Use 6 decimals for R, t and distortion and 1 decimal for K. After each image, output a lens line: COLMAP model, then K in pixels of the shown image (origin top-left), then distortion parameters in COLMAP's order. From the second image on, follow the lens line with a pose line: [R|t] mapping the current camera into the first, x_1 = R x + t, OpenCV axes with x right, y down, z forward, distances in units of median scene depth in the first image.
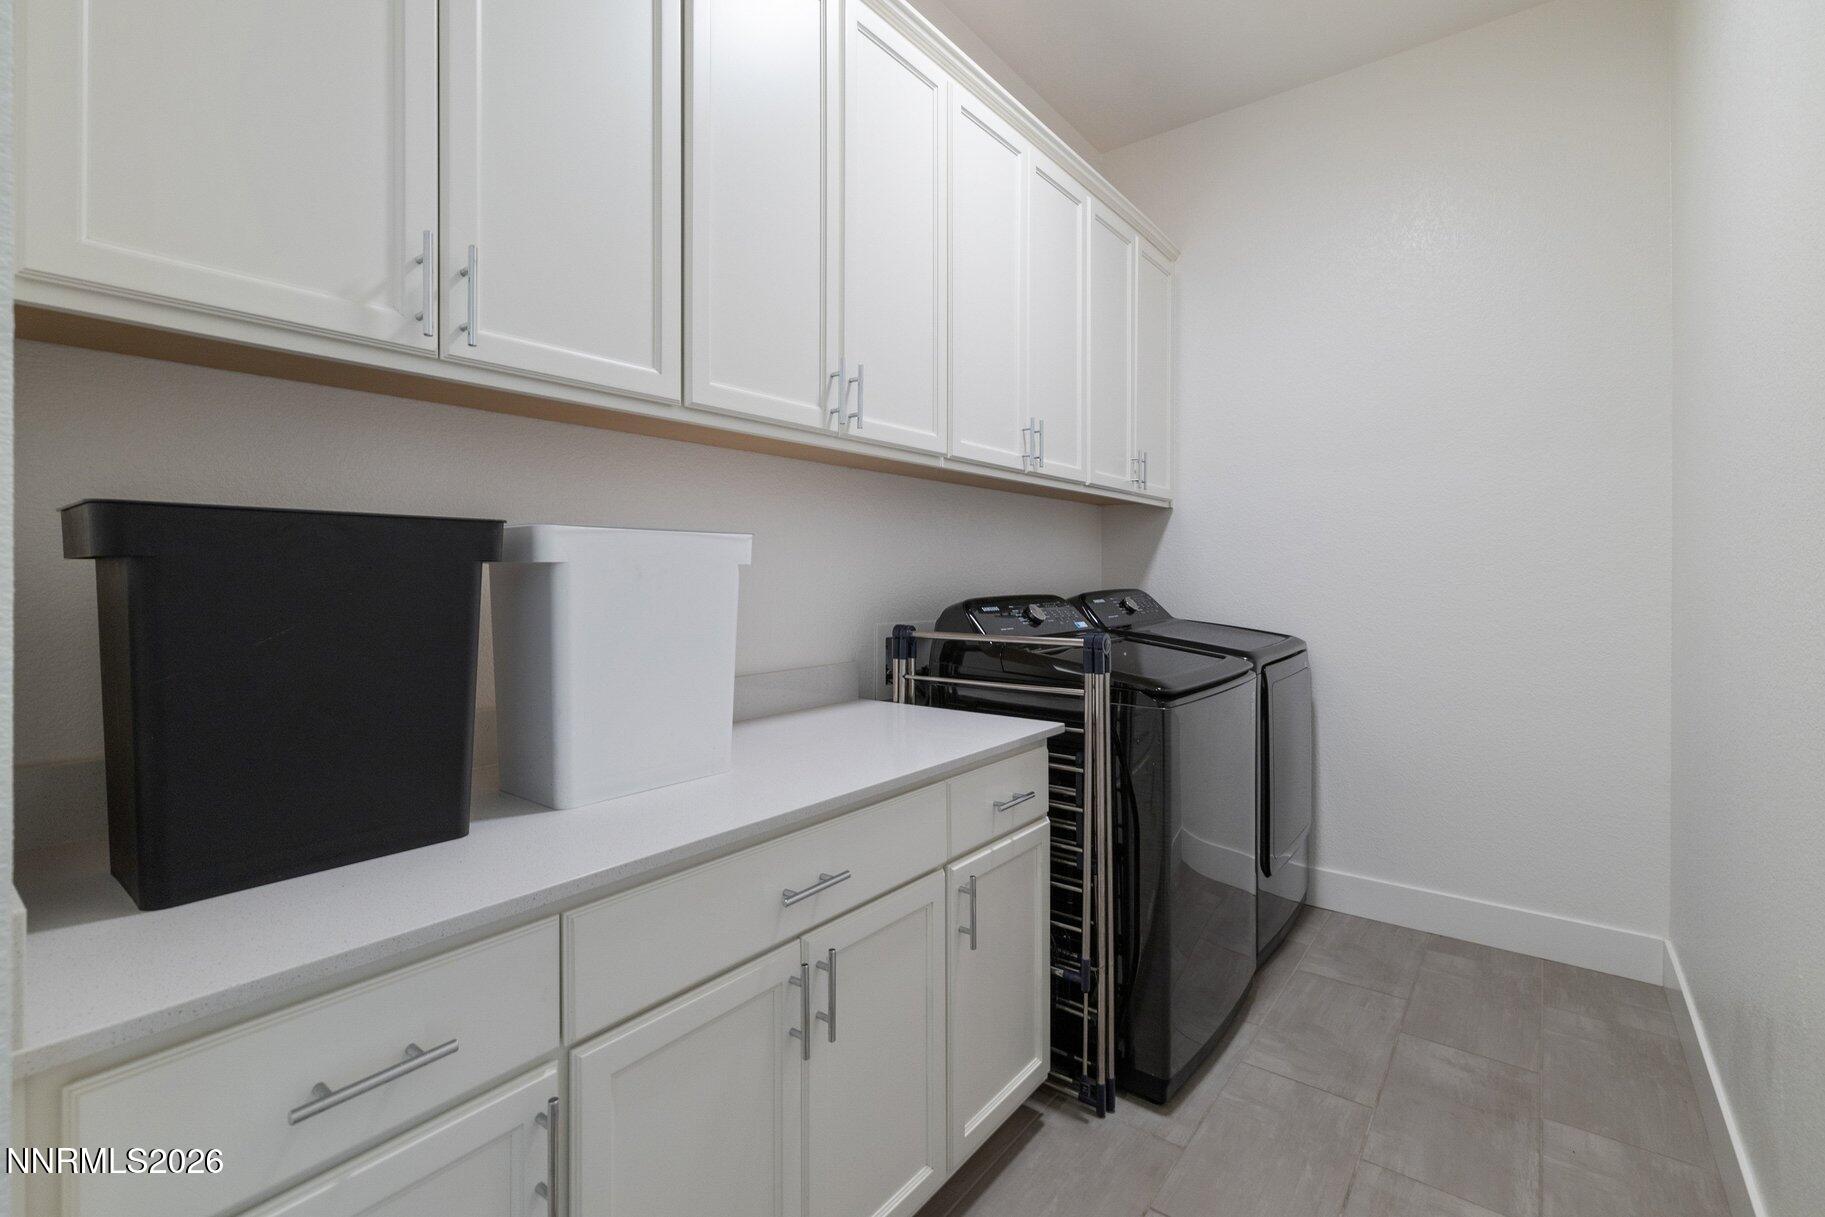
lens RADIAL K [[818.0, 0, 920.9], [0, 818.0, 581.3], [0, 0, 1]] dist [0.000413, -0.000171]
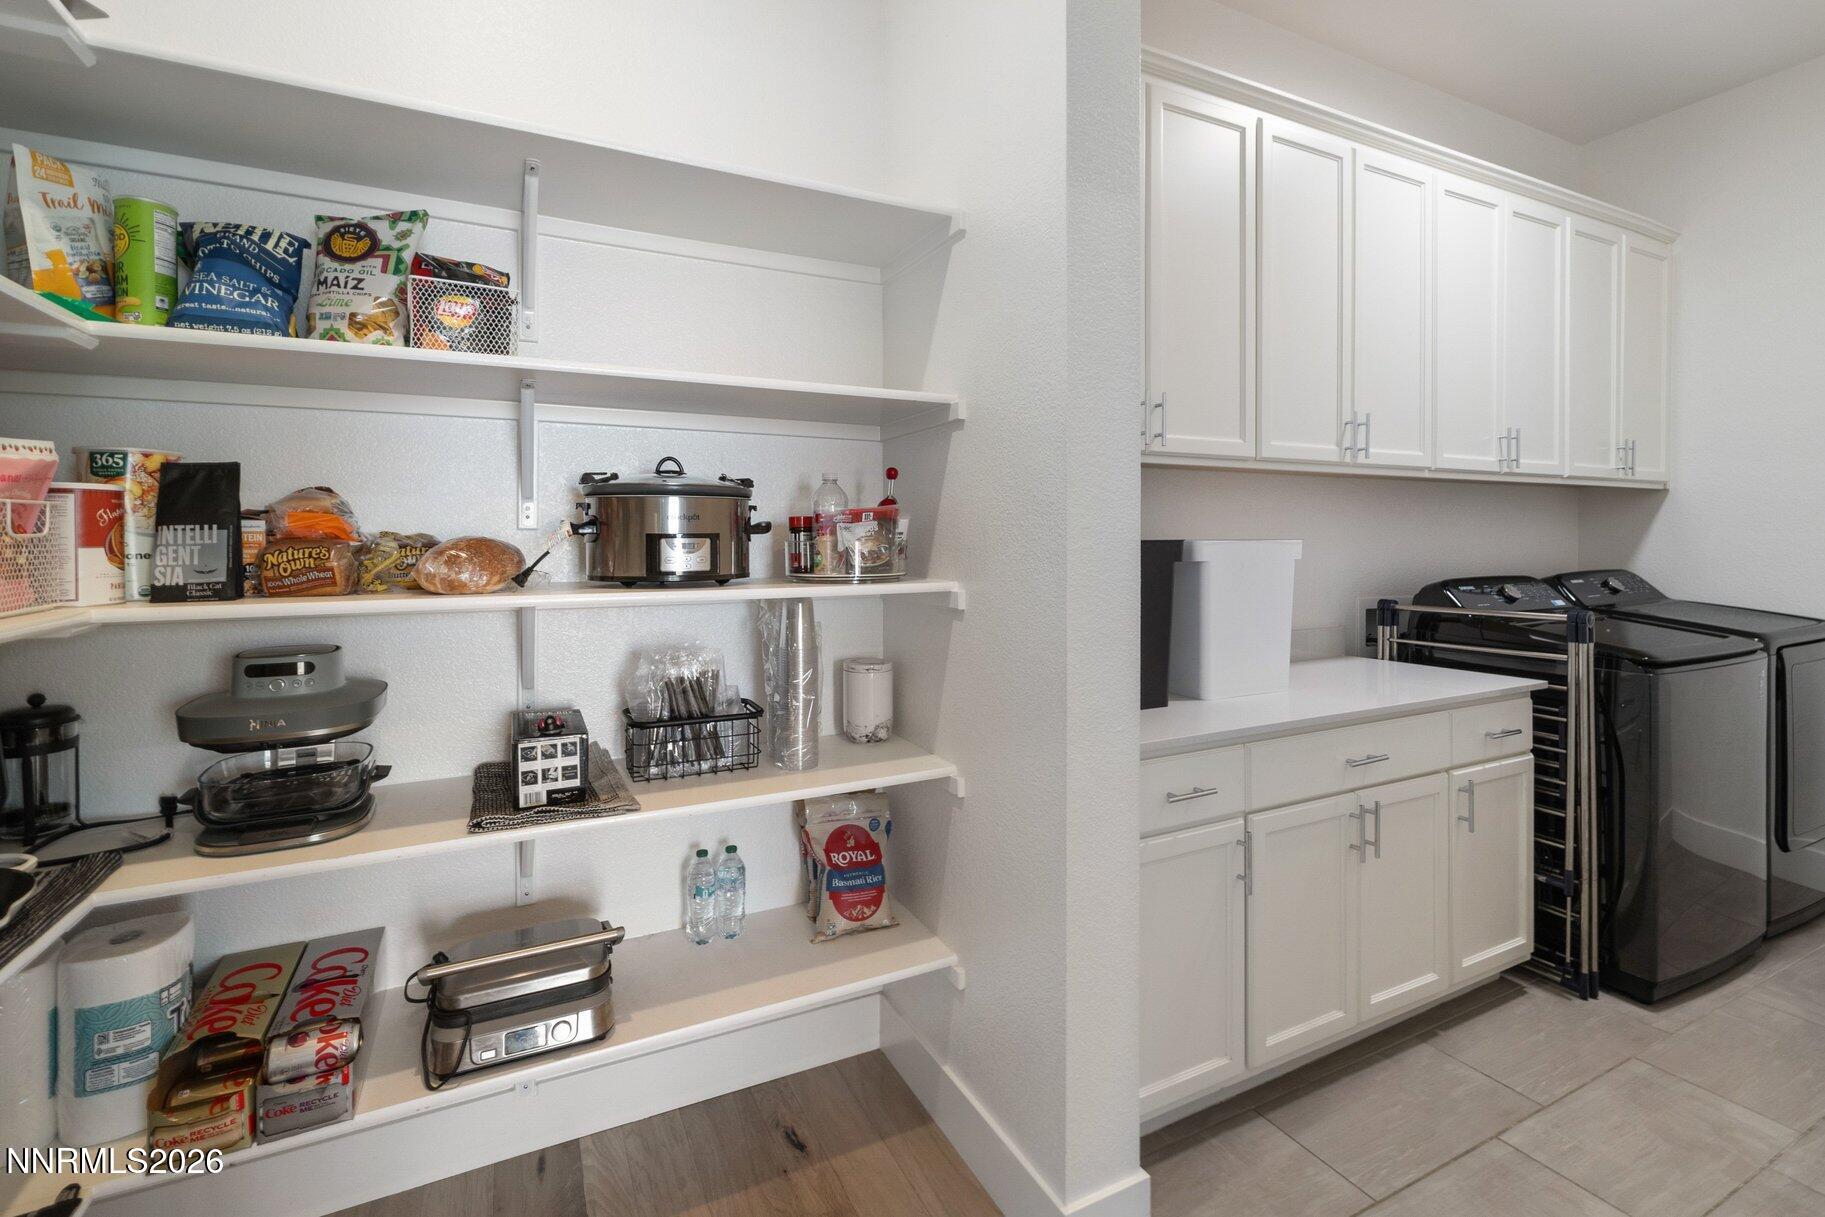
lens RADIAL K [[812.4, 0, 909.4], [0, 812.4, 552.3], [0, 0, 1]] dist [0.003595, -0.000392]
pose [[0.895507, 0.001176, -0.445046, -0.140447], [0.001477, 0.999983, 0.005615, -0.031864], [0.445045, -0.005685, 0.895490, -0.533197]]
